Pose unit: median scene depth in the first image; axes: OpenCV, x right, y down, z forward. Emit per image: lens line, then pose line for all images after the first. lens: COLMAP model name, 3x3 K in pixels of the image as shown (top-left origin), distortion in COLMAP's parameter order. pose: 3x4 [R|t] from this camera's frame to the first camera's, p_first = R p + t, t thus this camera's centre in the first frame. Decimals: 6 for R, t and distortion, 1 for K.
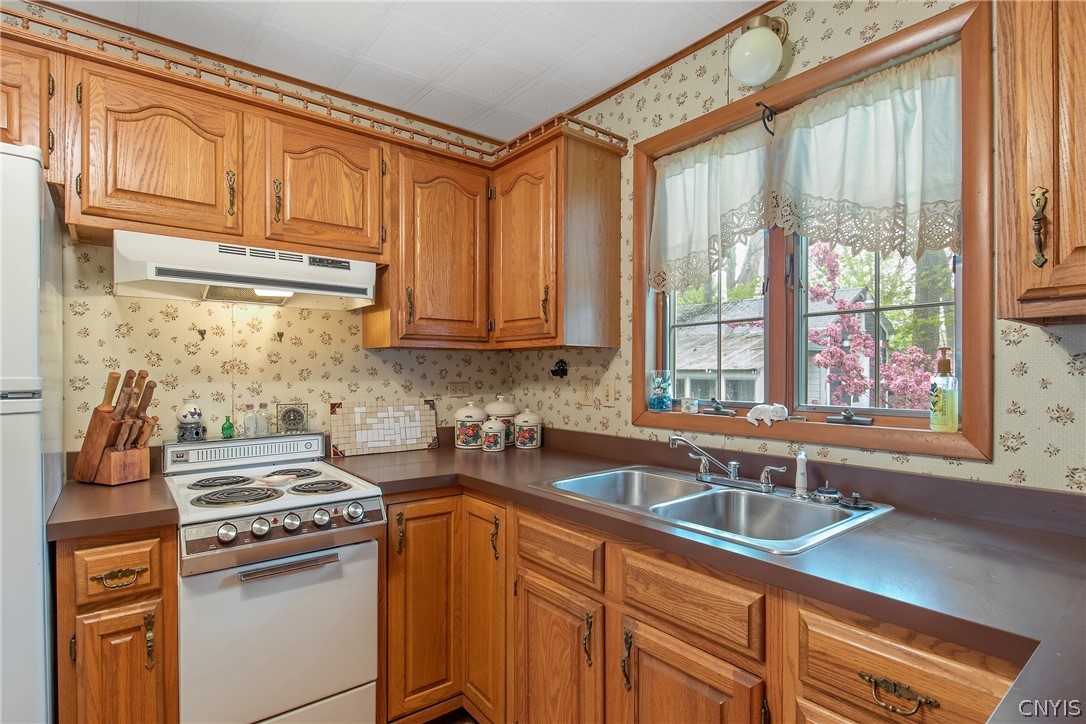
lens RADIAL K [[544.9, 0, 545.3], [0, 544.9, 360.2], [0, 0, 1]] dist [-0.001927, -0.000042]
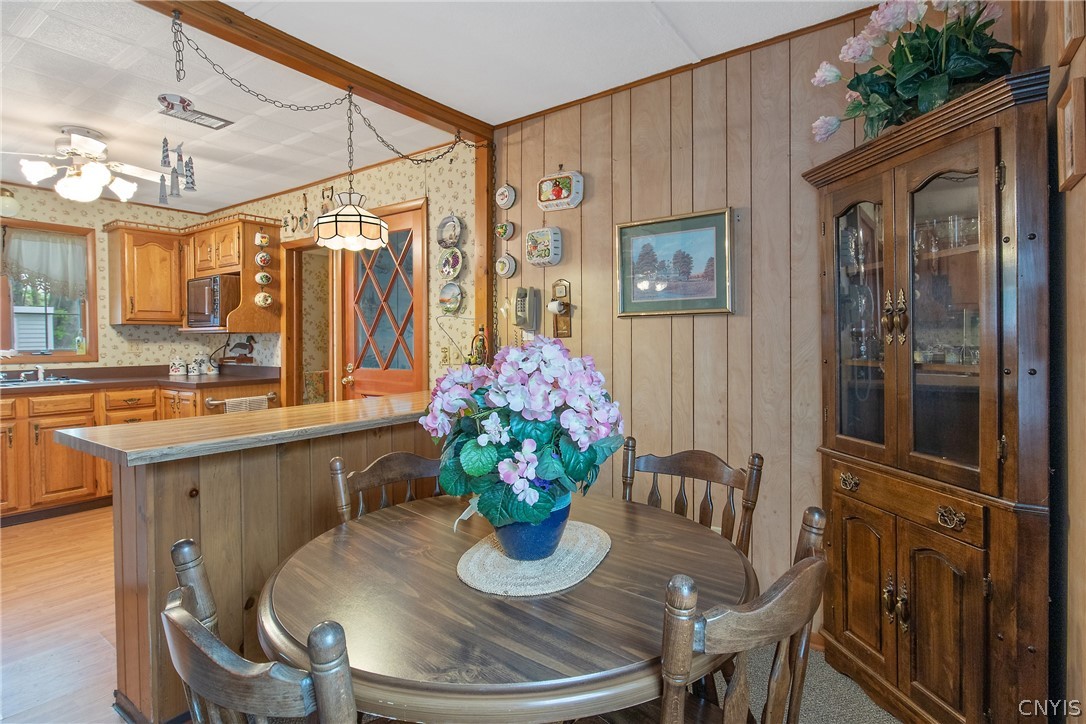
lens RADIAL K [[544.9, 0, 545.3], [0, 544.9, 360.2], [0, 0, 1]] dist [-0.001927, -0.000042]
pose [[-0.277514, -0.032636, 0.960167, -3.466058], [-0.009375, 0.999467, 0.031263, 0.039080], [-0.960676, -0.000326, -0.277672, -0.839311]]
